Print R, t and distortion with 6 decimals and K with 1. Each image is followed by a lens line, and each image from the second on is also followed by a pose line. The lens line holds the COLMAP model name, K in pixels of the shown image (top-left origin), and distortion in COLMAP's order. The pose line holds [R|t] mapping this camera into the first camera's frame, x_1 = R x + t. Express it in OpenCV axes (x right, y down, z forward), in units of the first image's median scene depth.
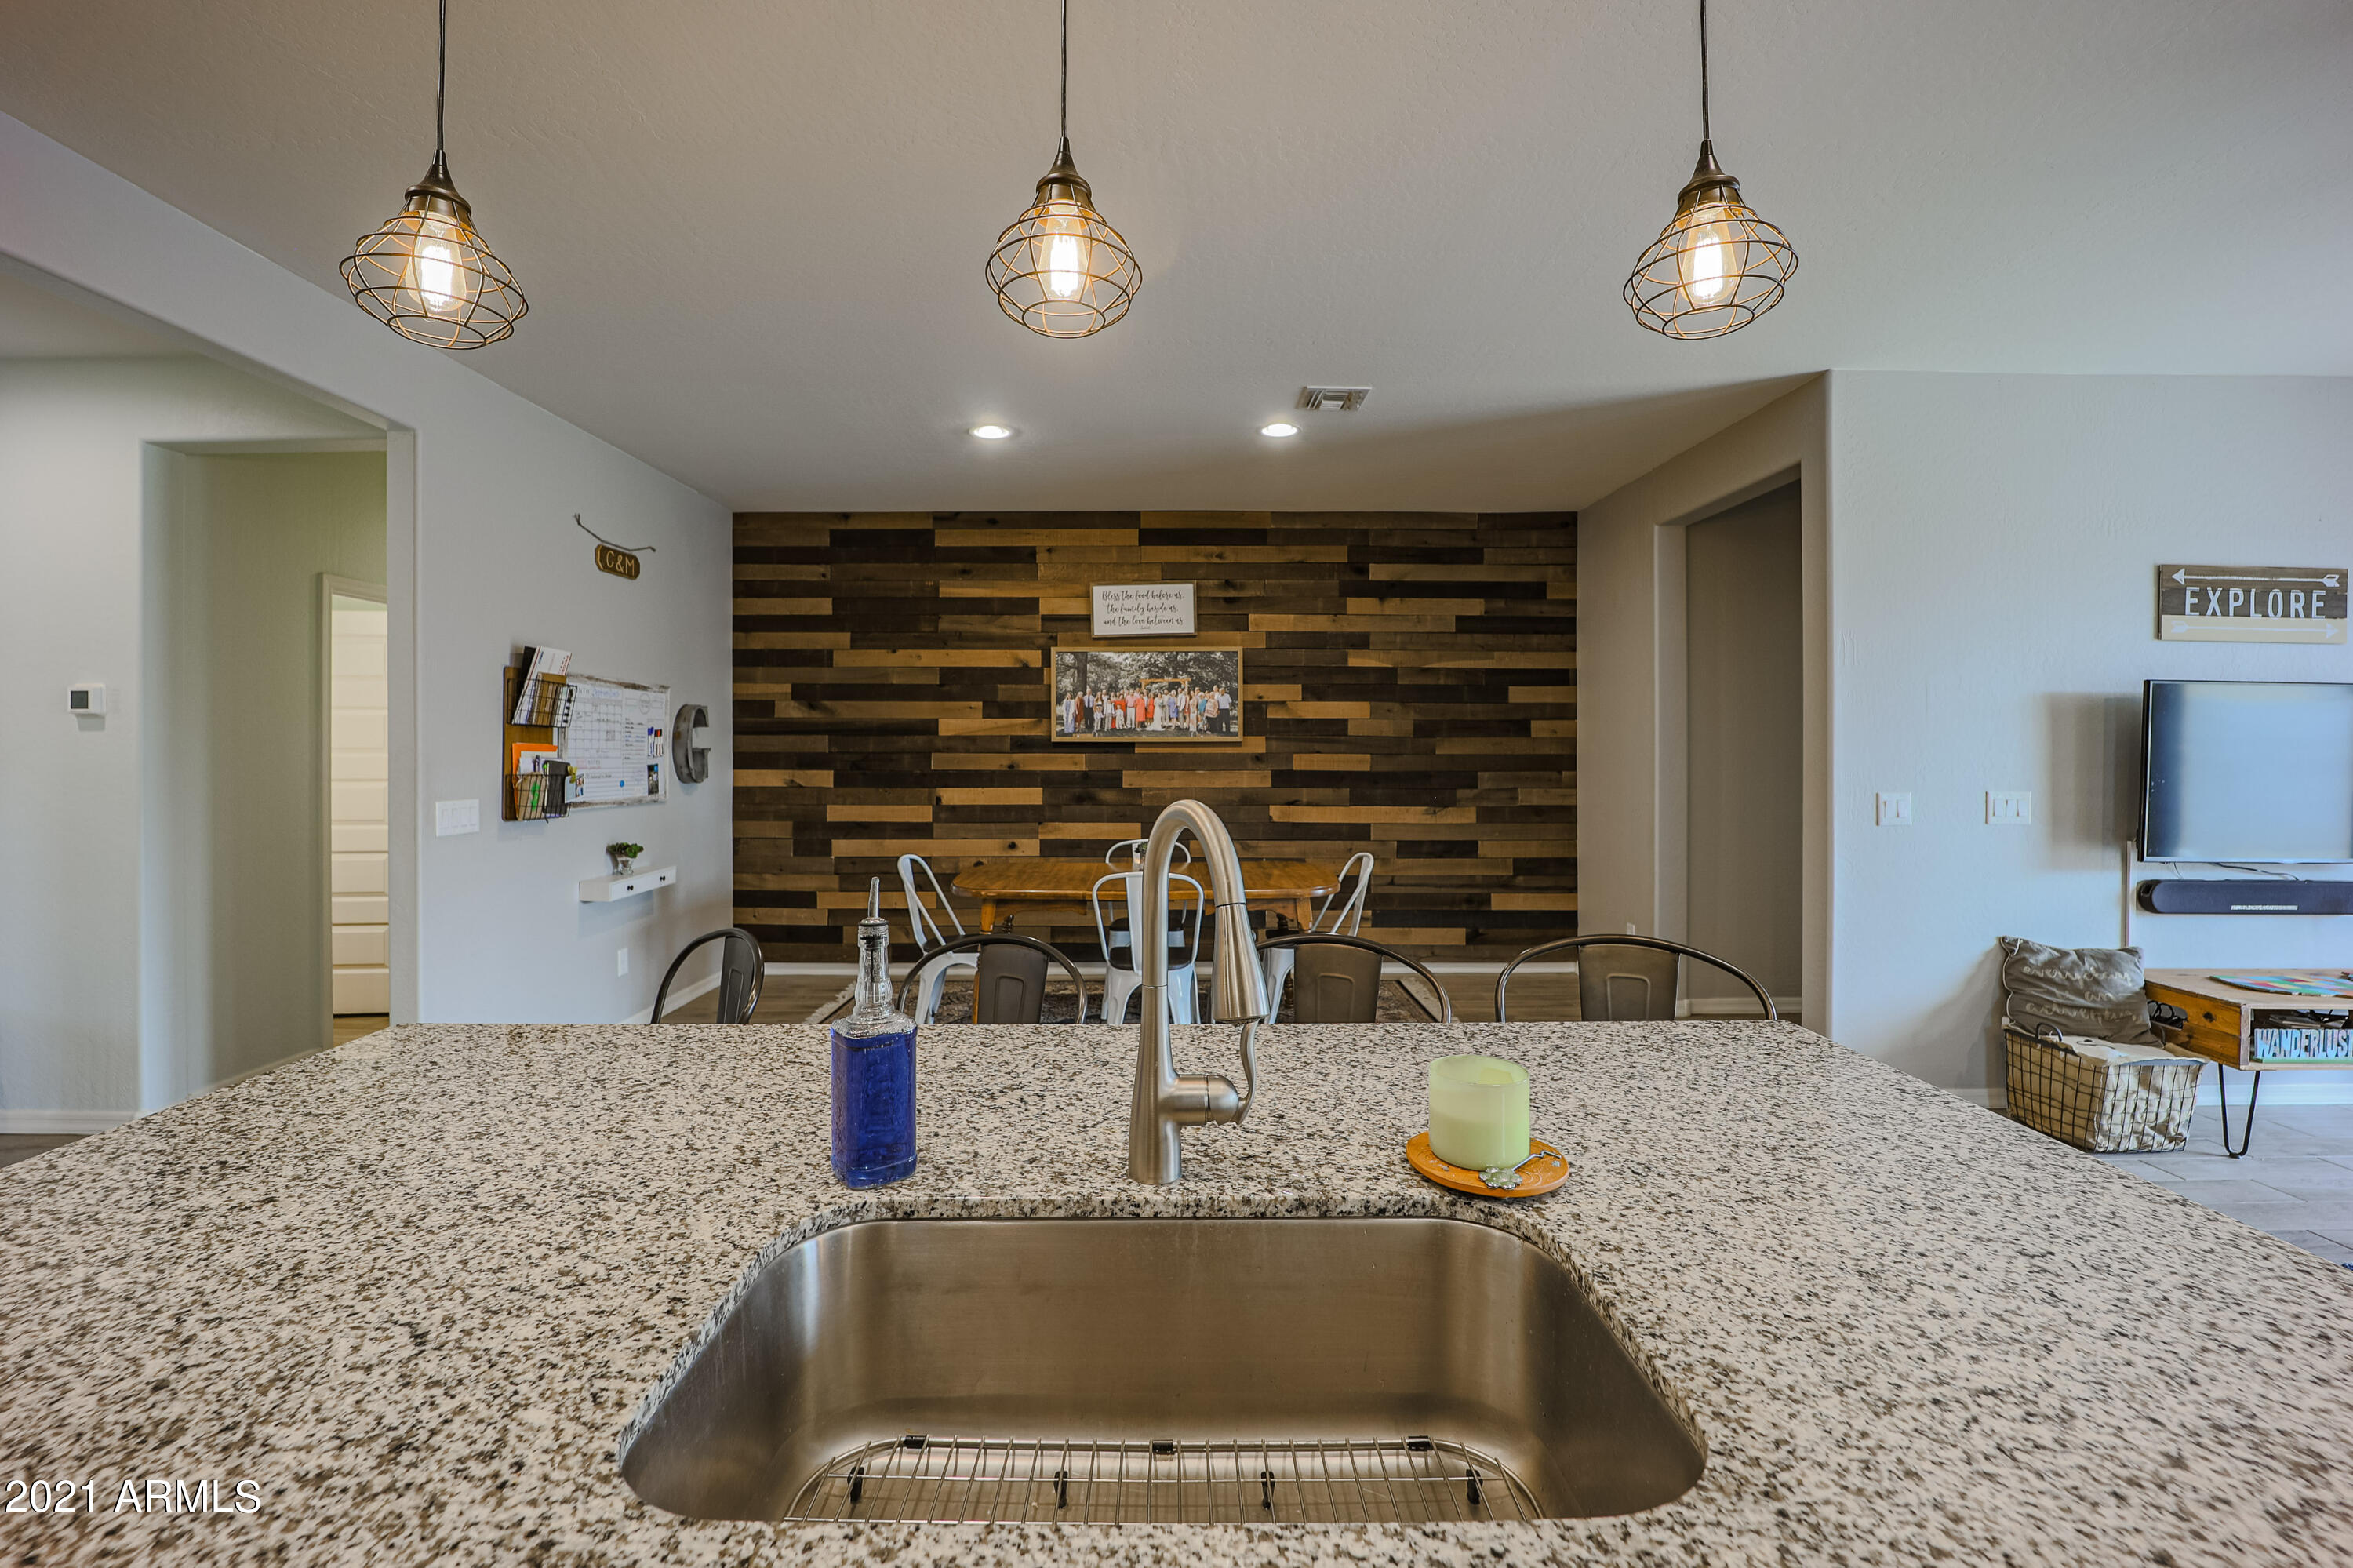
lens RADIAL K [[986.7, 0, 1161.9], [0, 986.7, 746.1], [0, 0, 1]] dist [-0.016885, -0.001833]
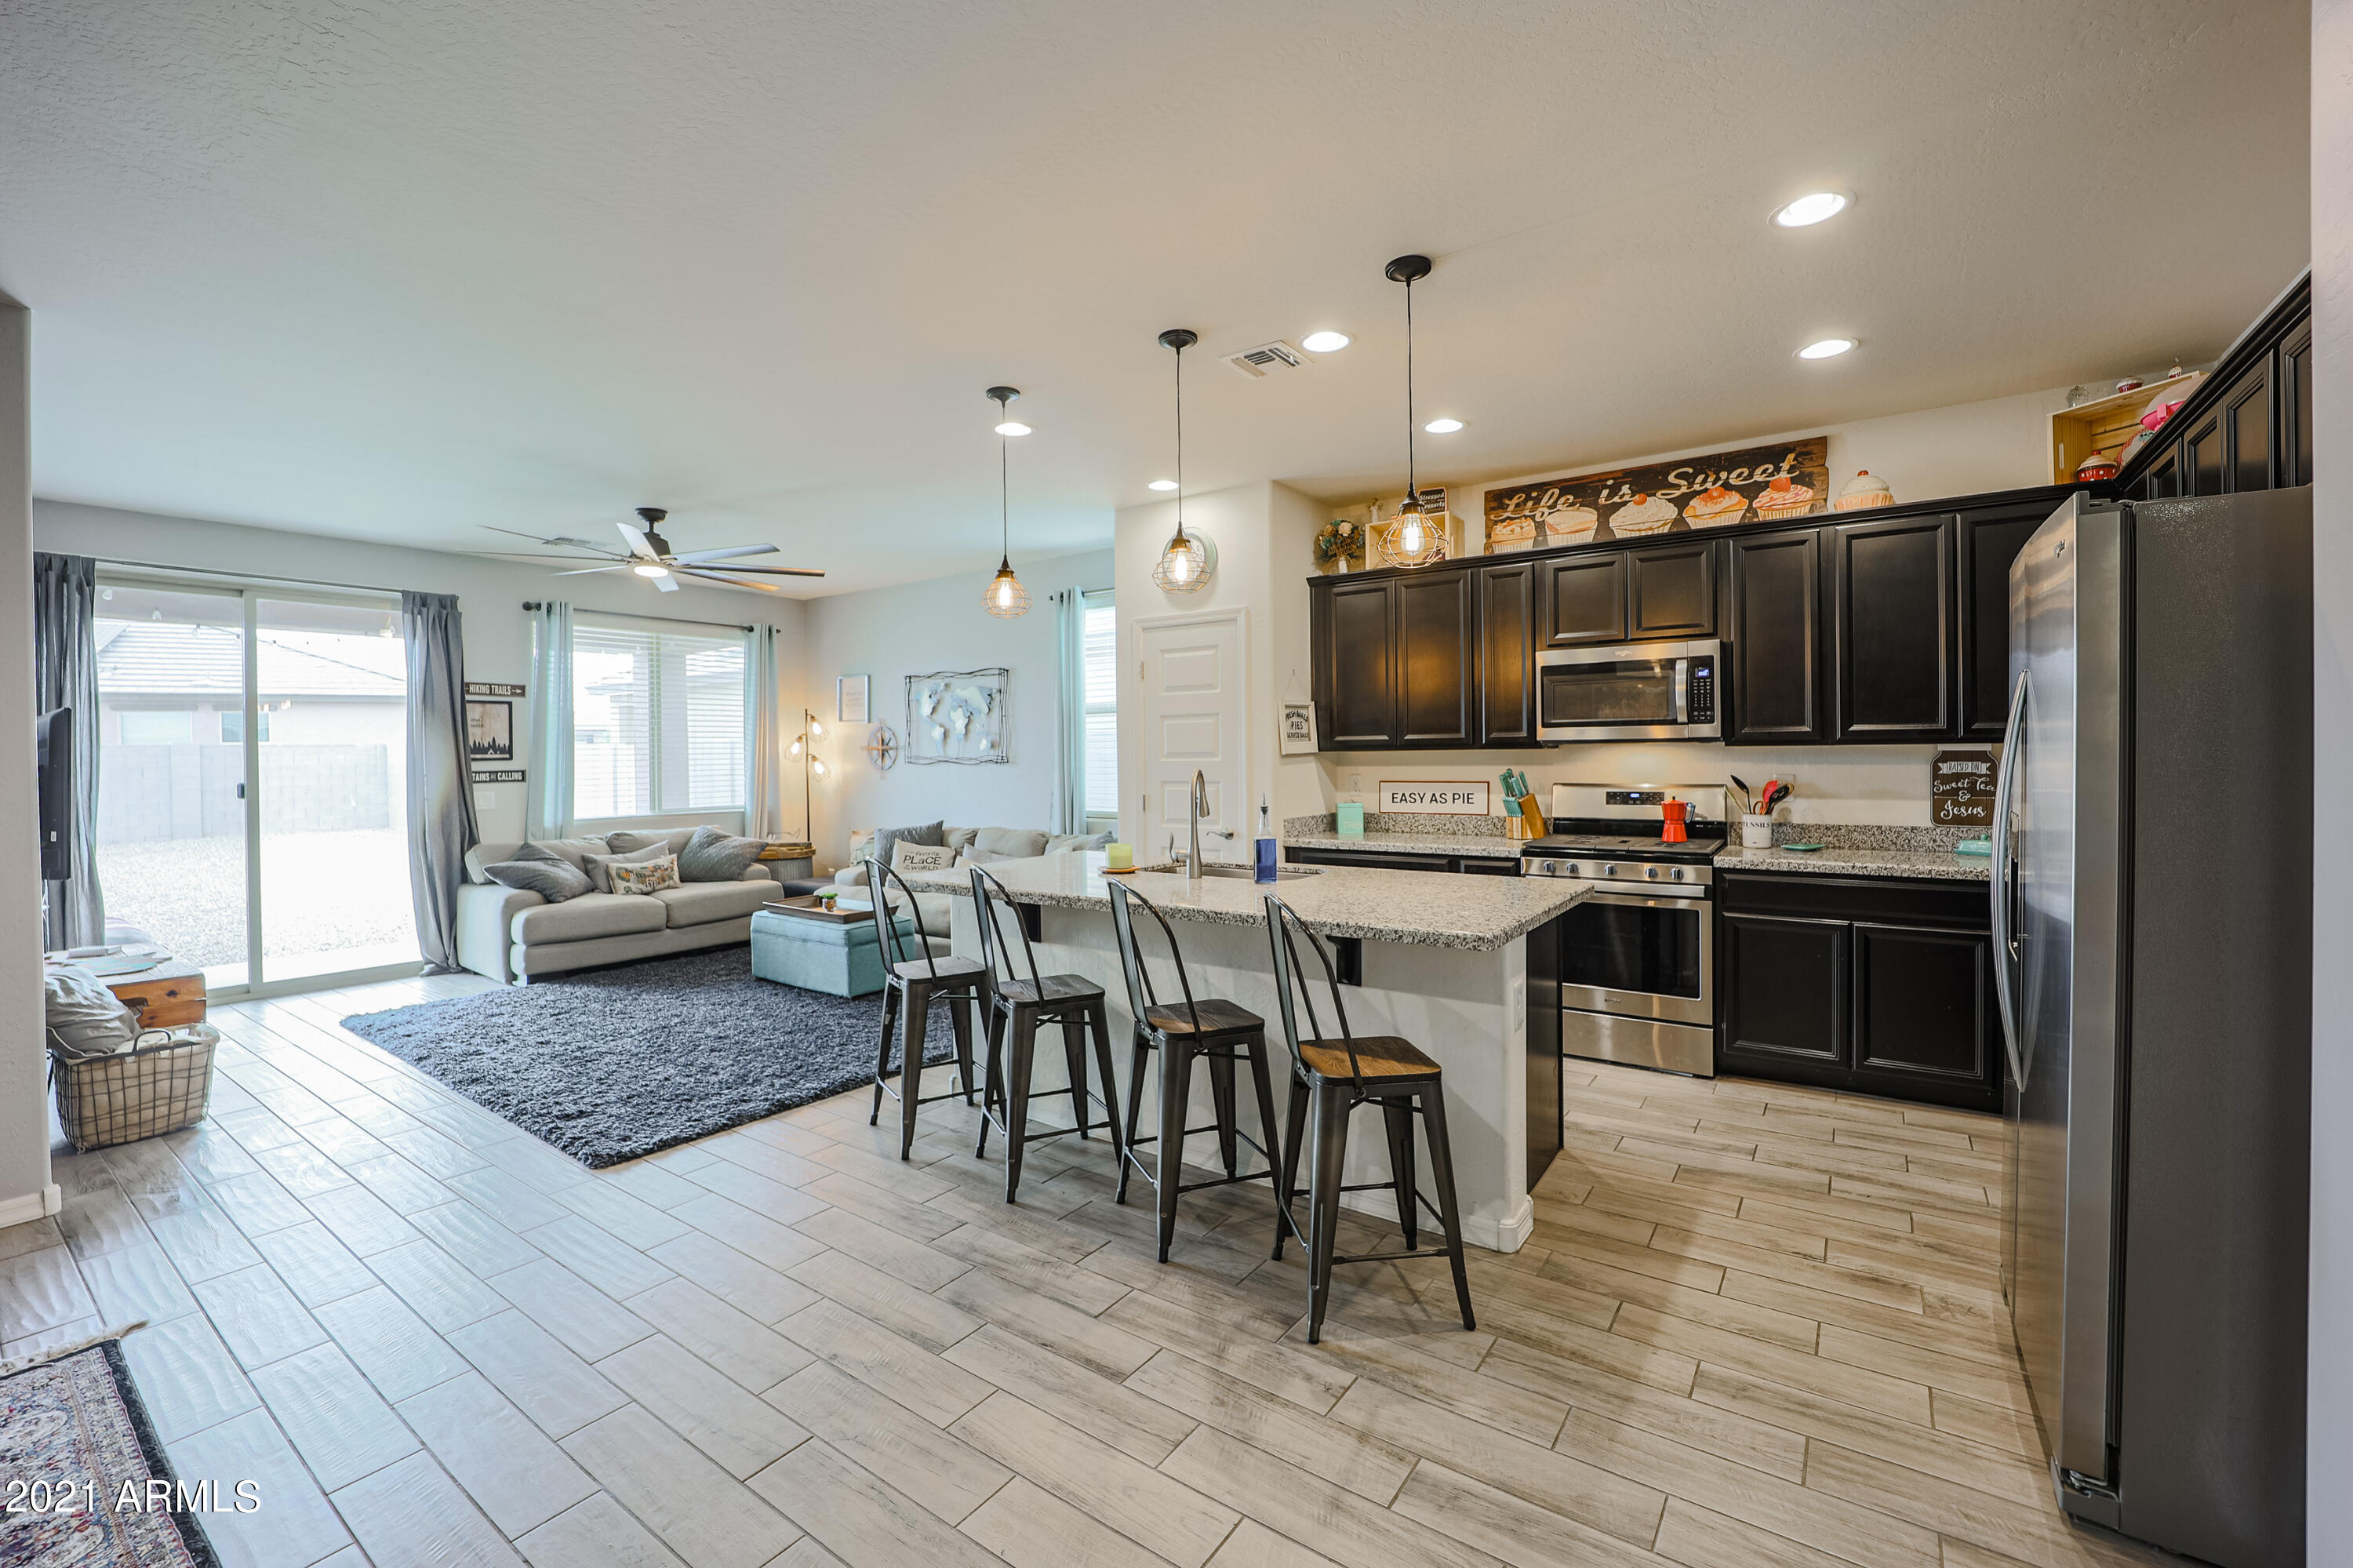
lens RADIAL K [[986.7, 0, 1169.4], [0, 986.7, 759.6], [0, 0, 1]] dist [-0.016885, -0.001833]
pose [[-0.813494, 0.008784, 0.581508, -0.340513], [0.015289, 0.999863, 0.006284, 0.000335], [-0.581373, 0.014003, -0.813517, 0.684956]]
